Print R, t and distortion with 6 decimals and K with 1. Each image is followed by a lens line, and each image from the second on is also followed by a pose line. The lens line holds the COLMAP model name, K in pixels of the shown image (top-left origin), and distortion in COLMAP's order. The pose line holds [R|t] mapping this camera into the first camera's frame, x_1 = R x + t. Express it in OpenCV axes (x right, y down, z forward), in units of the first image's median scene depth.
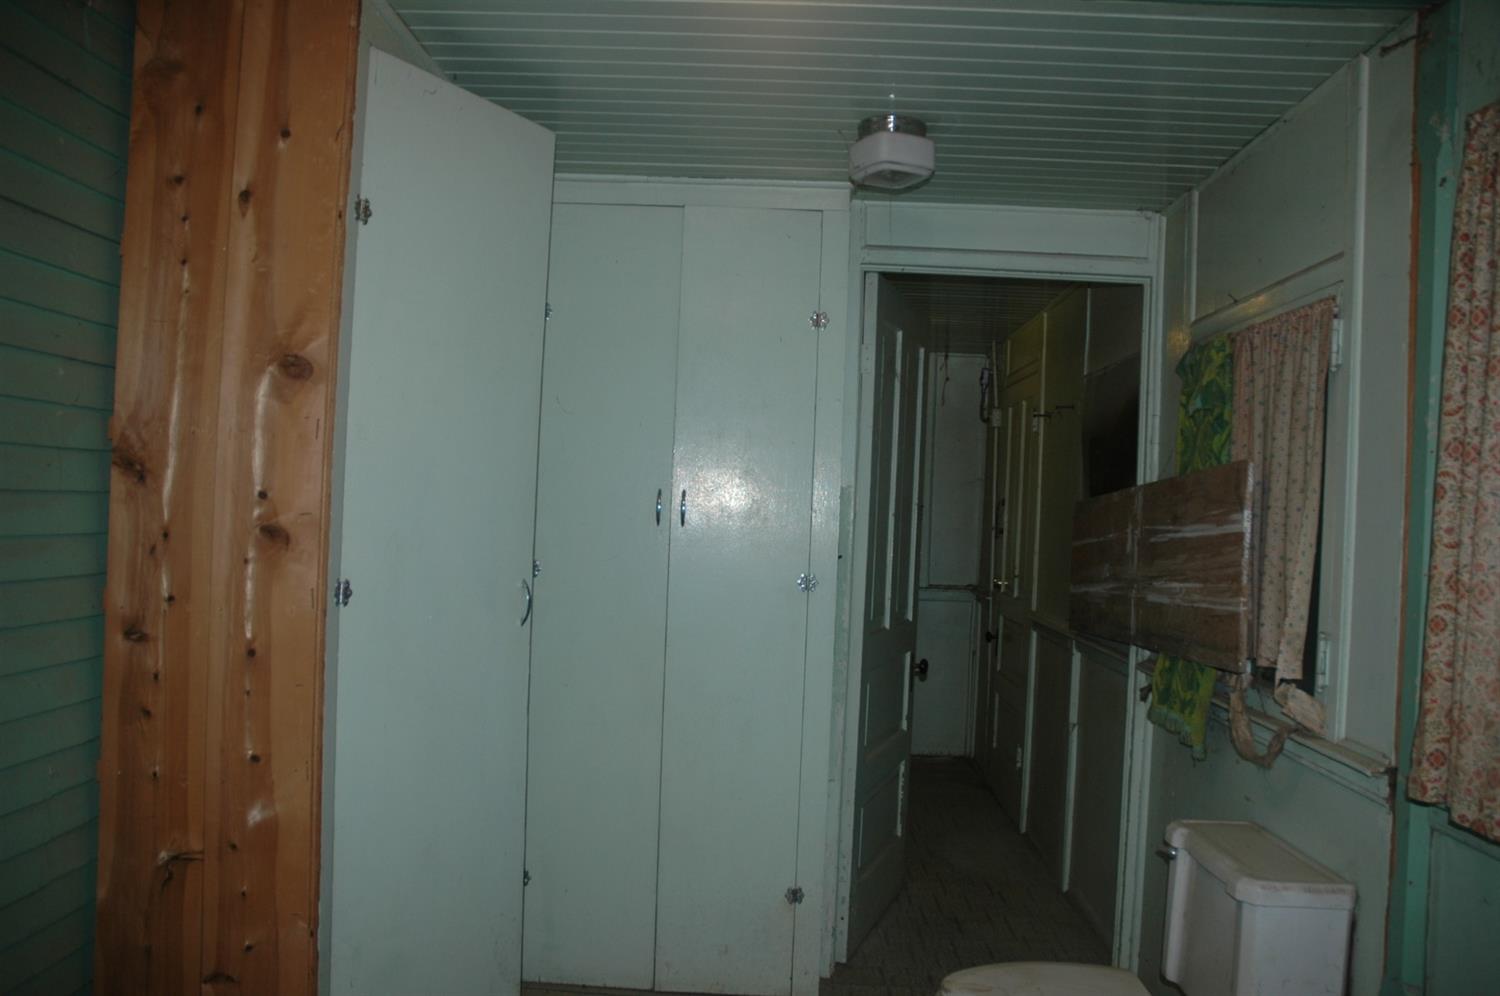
lens RADIAL K [[1198.0, 0, 750.7], [0, 1198.0, 501.3], [0, 0, 1]] dist [-0.007724, -0.002373]
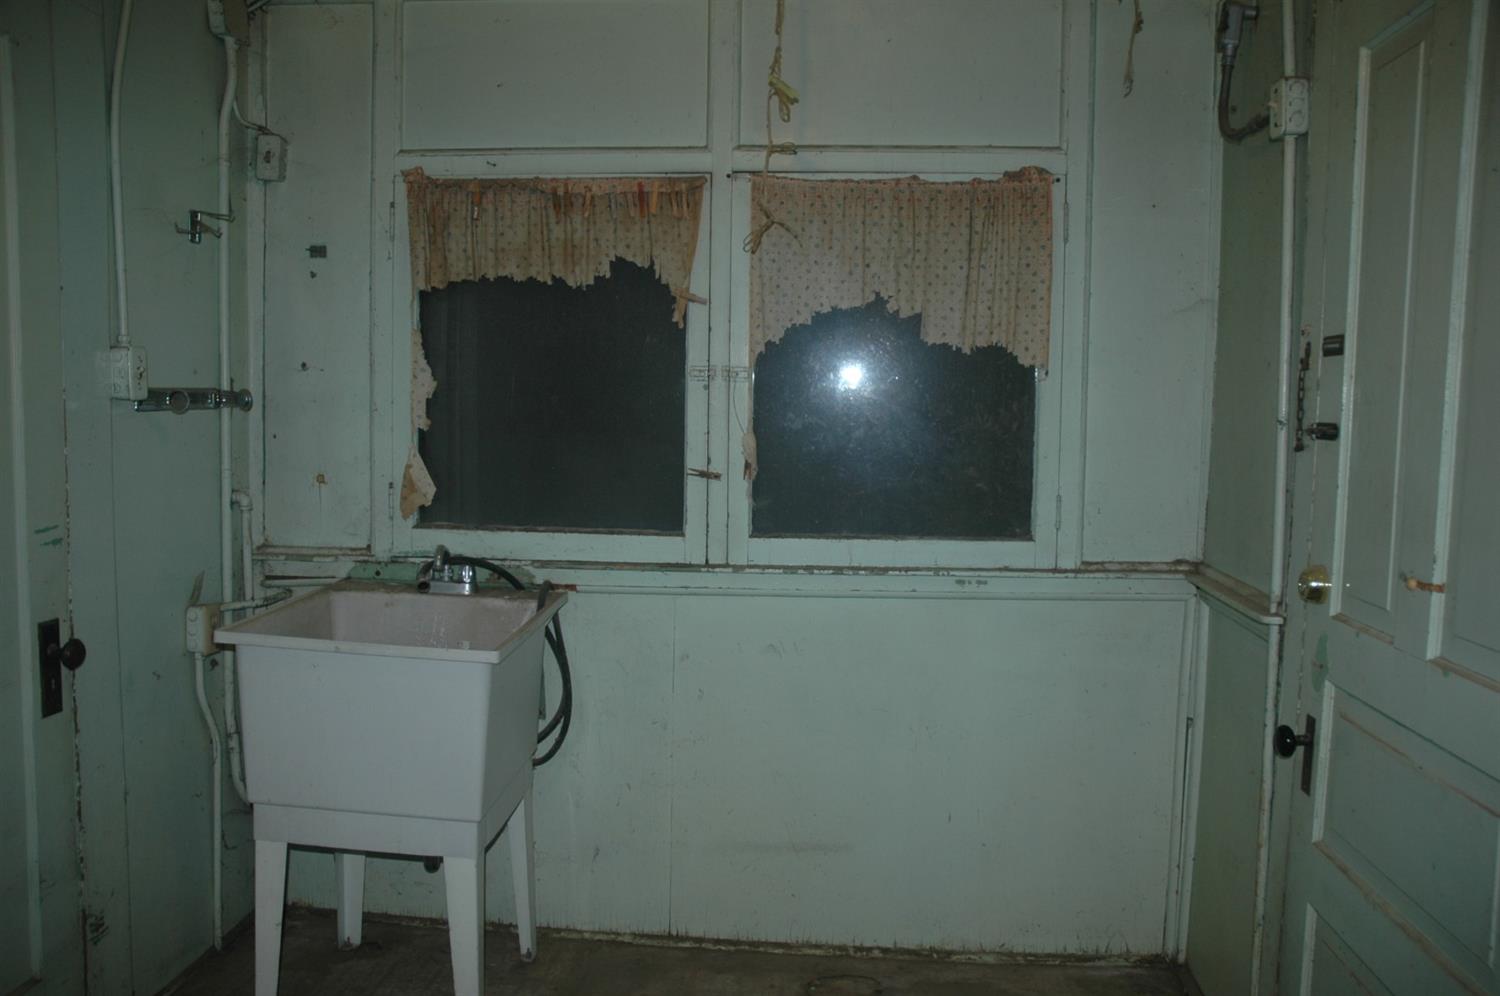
lens RADIAL K [[1198.0, 0, 749.5], [0, 1198.0, 496.9], [0, 0, 1]] dist [-0.007724, -0.002373]
pose [[0.998216, -0.019300, -0.056501, 0.059758], [0.024269, 0.995769, 0.088629, 0.008742], [0.054551, -0.089842, 0.994461, 0.592847]]
